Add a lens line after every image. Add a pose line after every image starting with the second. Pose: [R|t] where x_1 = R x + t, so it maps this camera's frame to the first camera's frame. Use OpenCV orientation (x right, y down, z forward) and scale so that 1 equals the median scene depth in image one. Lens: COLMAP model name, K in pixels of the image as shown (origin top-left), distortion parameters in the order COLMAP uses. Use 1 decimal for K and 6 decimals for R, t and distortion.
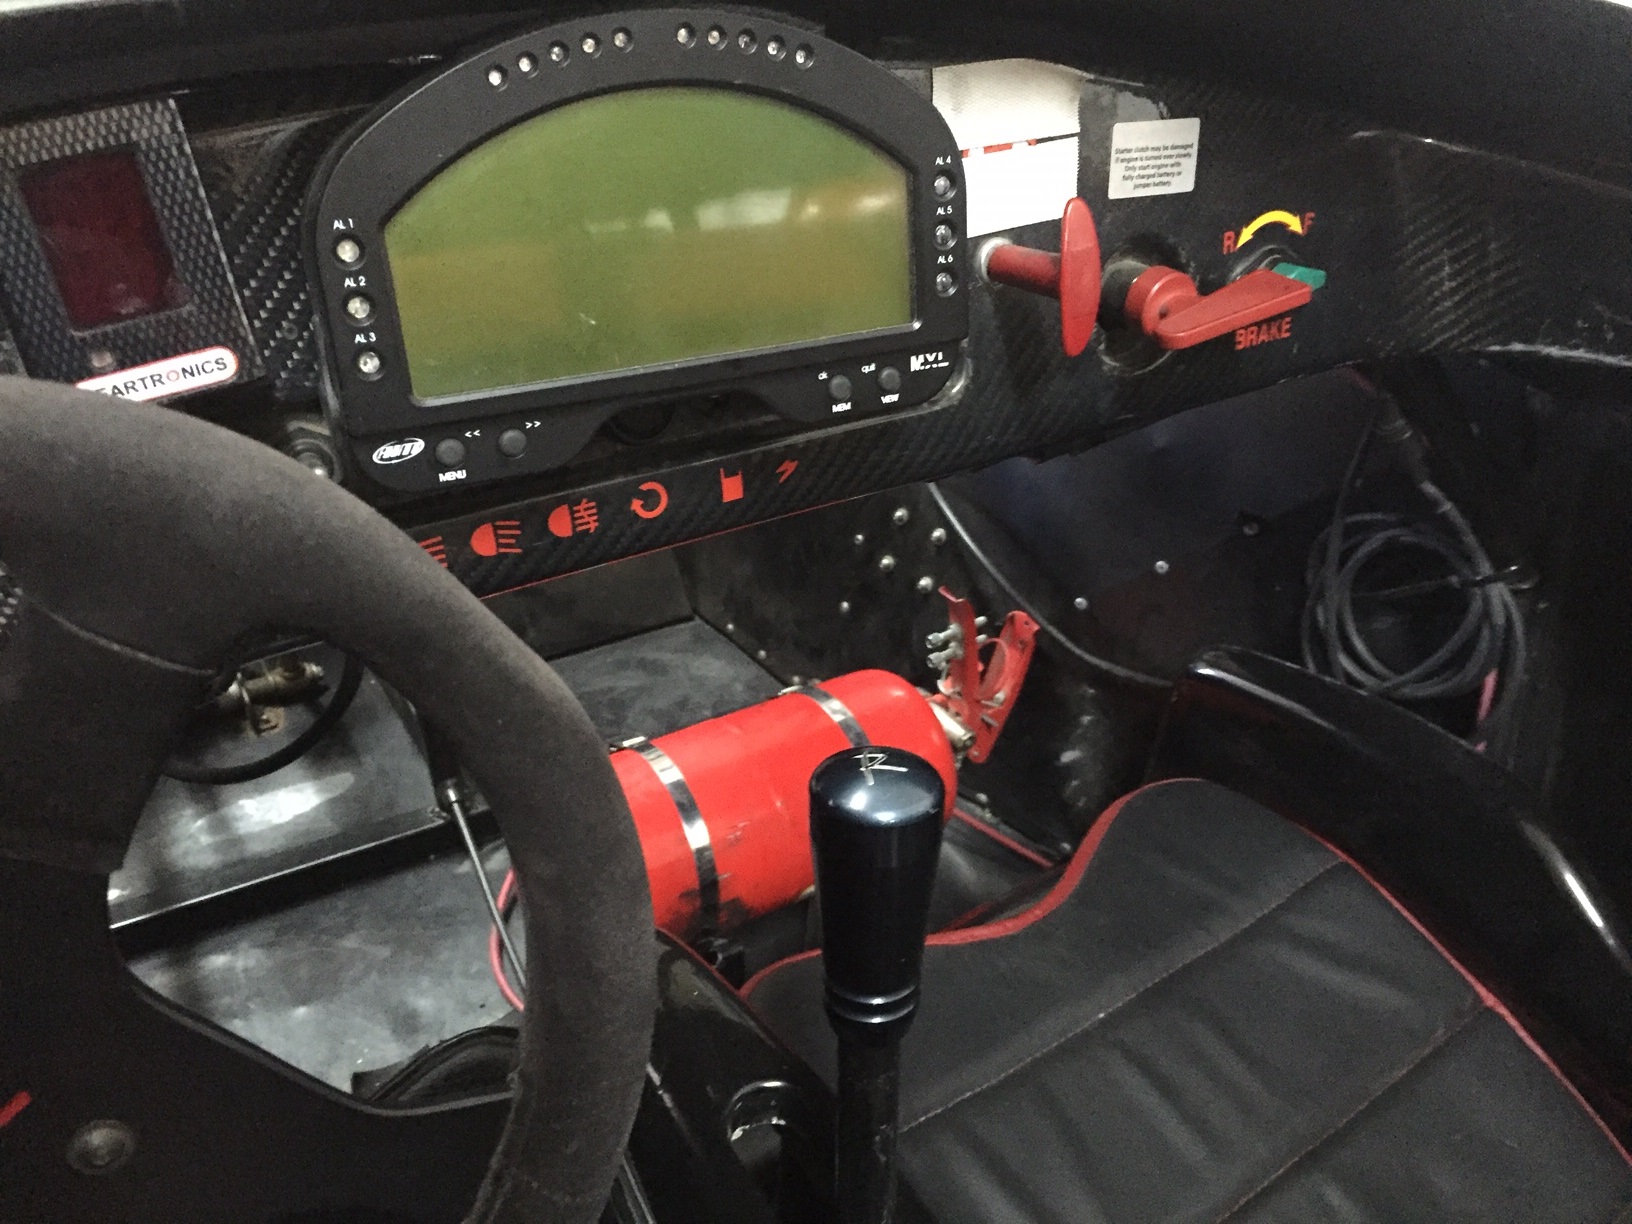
lens RADIAL K [[1408.9, 0, 817.2], [0, 1408.9, 615.8], [0, 0, 1]] dist [0.004912, -0.017640]
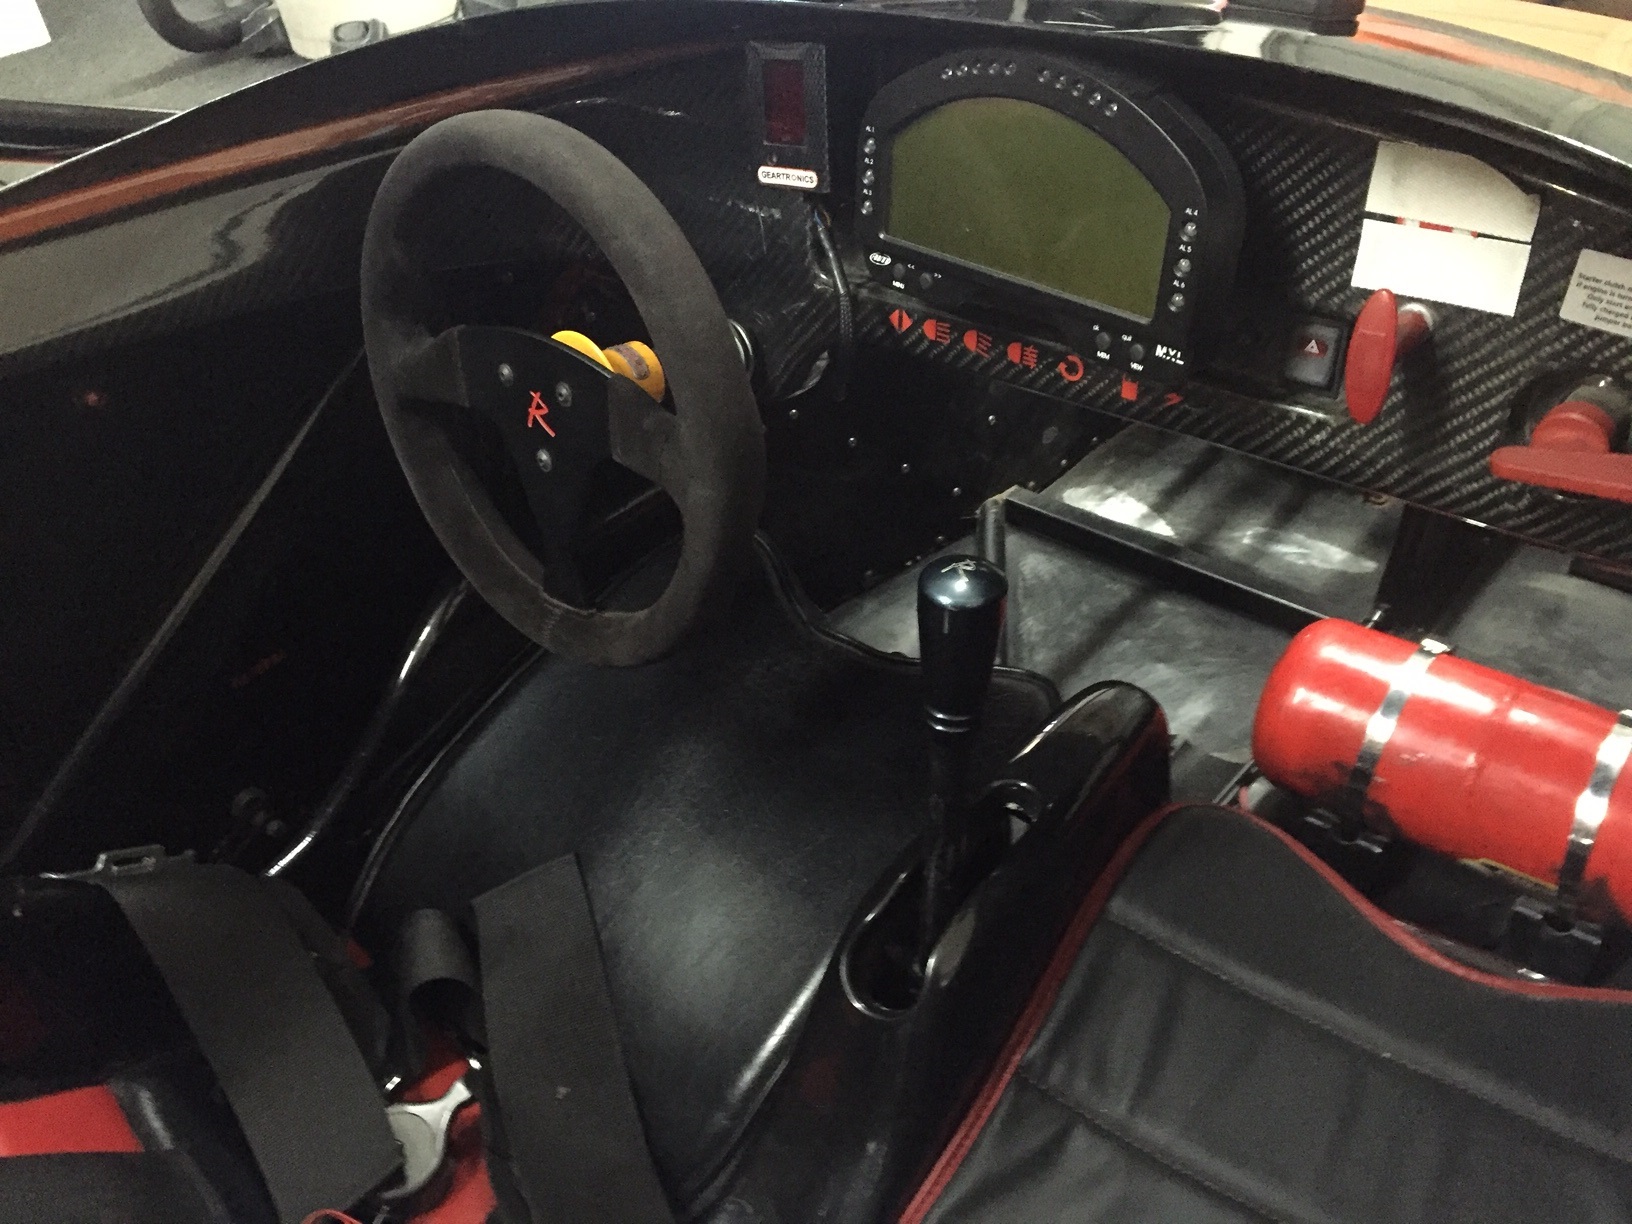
lens RADIAL K [[1408.9, 0, 815.6], [0, 1408.9, 609.2], [0, 0, 1]] dist [0.004912, -0.017640]
pose [[0.316869, 0.551477, -0.771665, 1.023544], [-0.402380, 0.814908, 0.417151, -0.368336], [0.858885, 0.178320, 0.480123, 0.120171]]
